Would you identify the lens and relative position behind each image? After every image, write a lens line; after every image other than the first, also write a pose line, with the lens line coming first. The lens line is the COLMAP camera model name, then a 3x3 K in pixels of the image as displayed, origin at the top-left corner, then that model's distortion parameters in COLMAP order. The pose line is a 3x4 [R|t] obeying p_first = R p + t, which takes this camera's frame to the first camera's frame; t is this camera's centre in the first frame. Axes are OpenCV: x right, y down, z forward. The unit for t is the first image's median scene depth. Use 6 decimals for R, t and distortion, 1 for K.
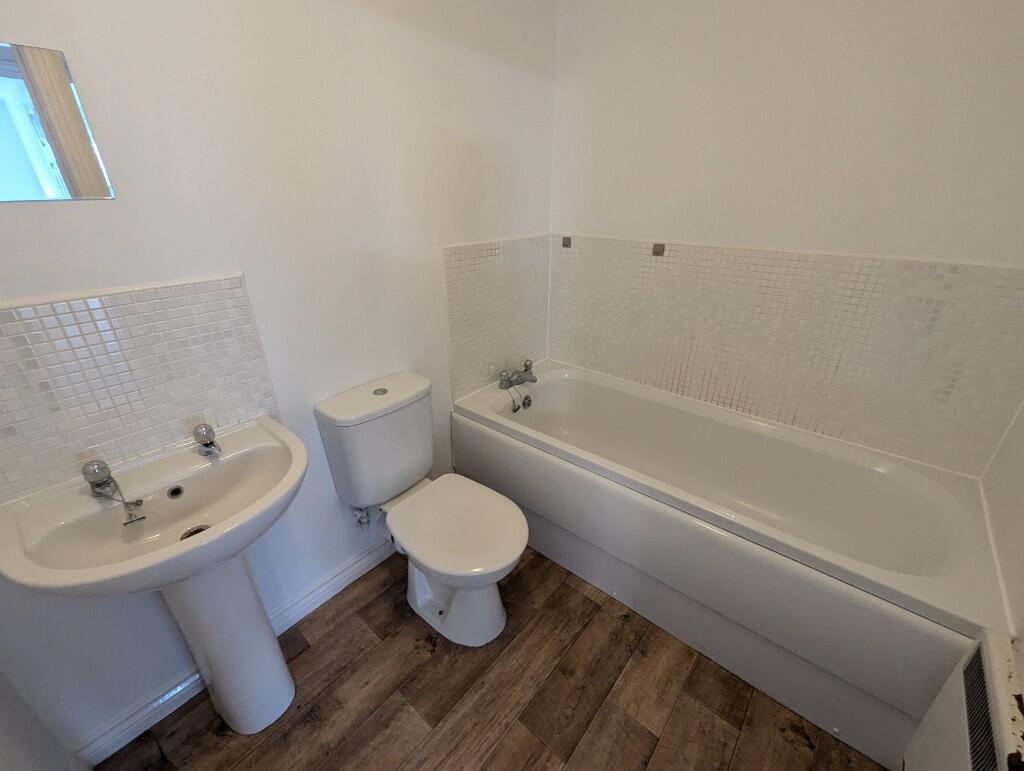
lens RADIAL K [[434.6, 0, 512.6], [0, 434.6, 389.6], [0, 0, 1]] dist [0.000073, 0.000170]
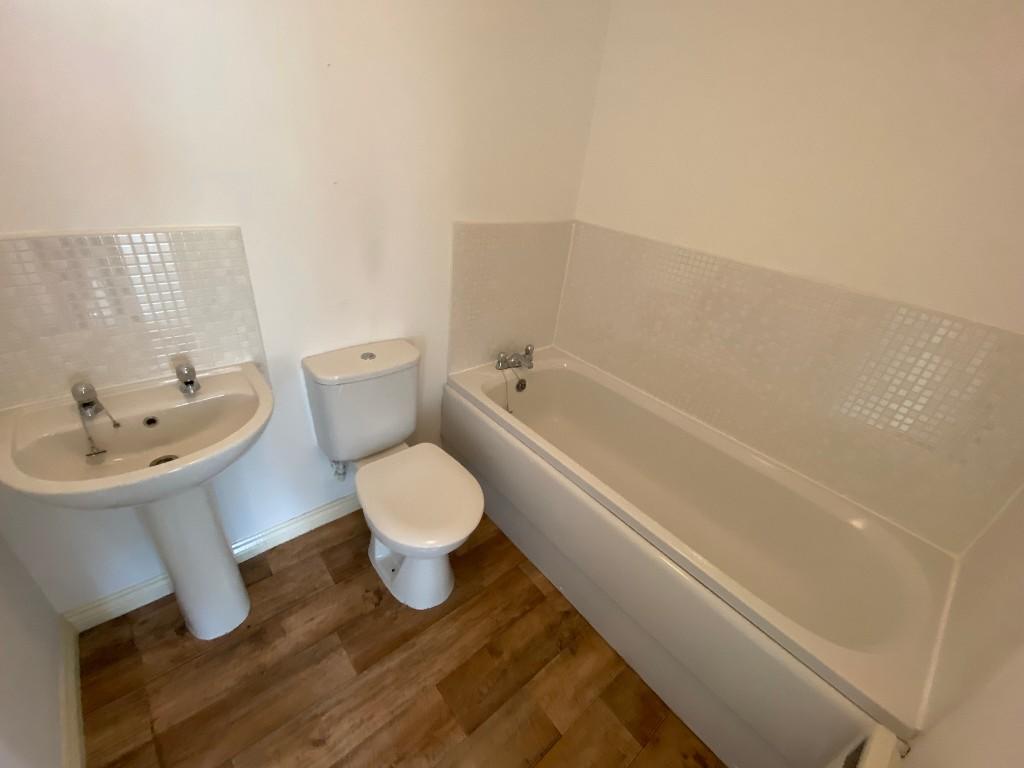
lens RADIAL K [[415.2, 0, 512.0], [0, 415.2, 384.0], [0, 0, 1]] dist [-0.000907, -0.011245]
pose [[0.980544, 0.171897, -0.094787, 0.150556], [-0.165162, 0.983419, 0.074889, -0.065660], [0.106089, -0.057777, 0.992677, 0.054415]]
